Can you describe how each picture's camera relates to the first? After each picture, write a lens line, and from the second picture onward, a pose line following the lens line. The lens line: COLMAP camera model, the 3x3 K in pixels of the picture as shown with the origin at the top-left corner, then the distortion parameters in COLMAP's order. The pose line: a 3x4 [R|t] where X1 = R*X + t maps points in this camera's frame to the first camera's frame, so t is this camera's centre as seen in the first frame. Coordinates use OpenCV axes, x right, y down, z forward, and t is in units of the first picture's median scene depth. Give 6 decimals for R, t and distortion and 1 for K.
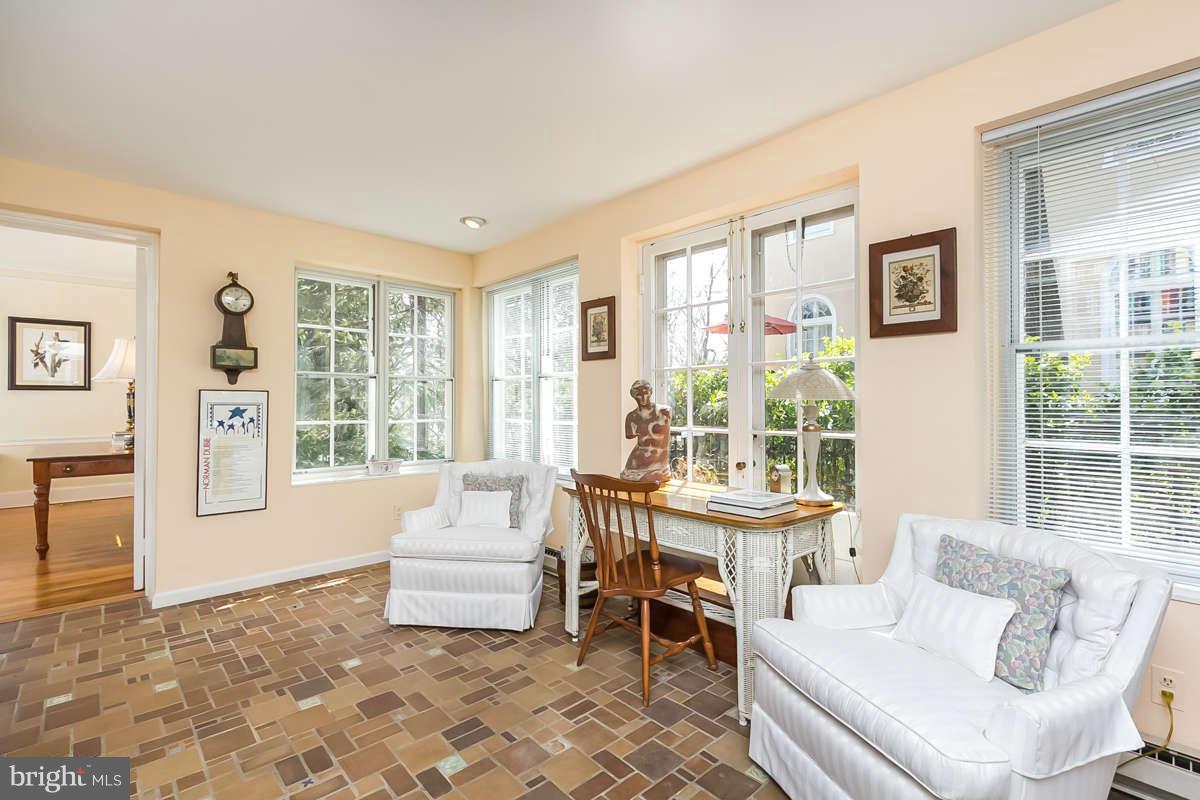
lens RADIAL K [[552.3, 0, 626.3], [0, 552.3, 398.4], [0, 0, 1]] dist [0.003941, 0.000254]
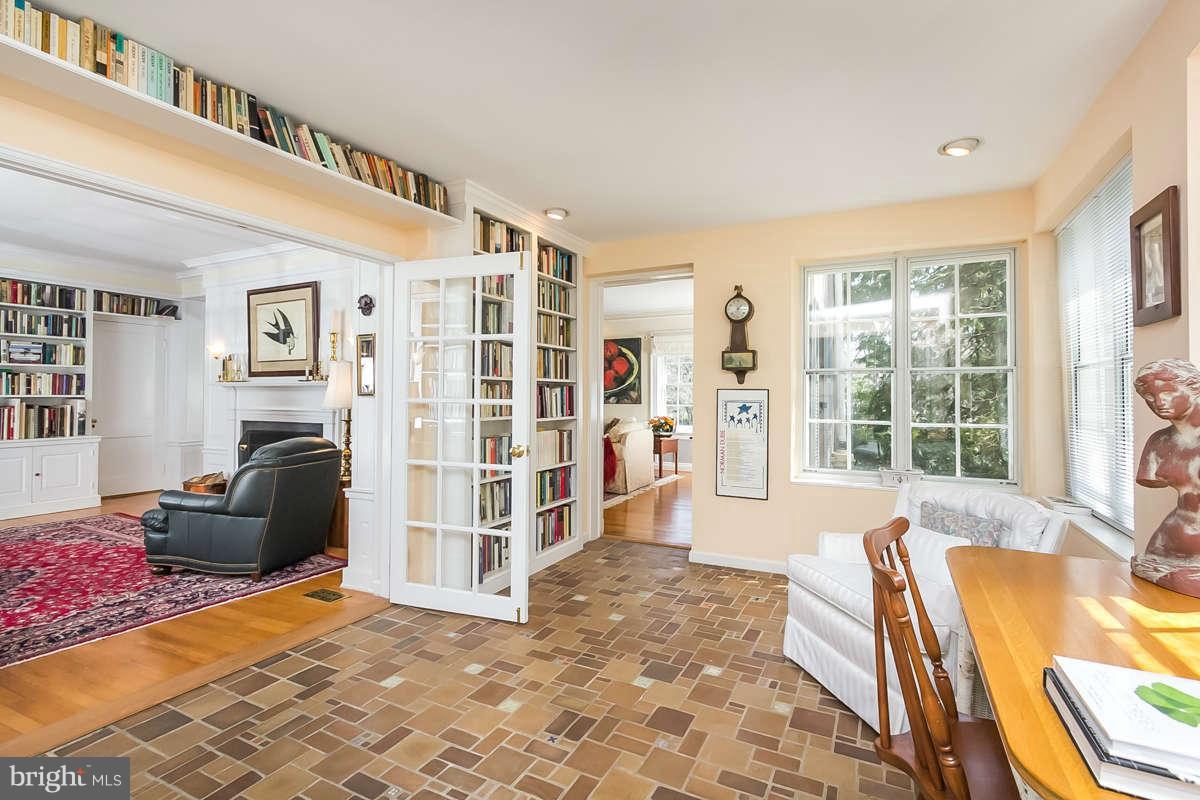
lens RADIAL K [[552.3, 0, 601.5], [0, 552.3, 387.7], [0, 0, 1]] dist [0.003941, 0.000254]
pose [[0.315583, -0.012280, -0.948819, 0.310036], [0.002423, 0.999923, -0.012136, -0.005394], [0.948895, 0.001531, 0.315588, 0.427701]]
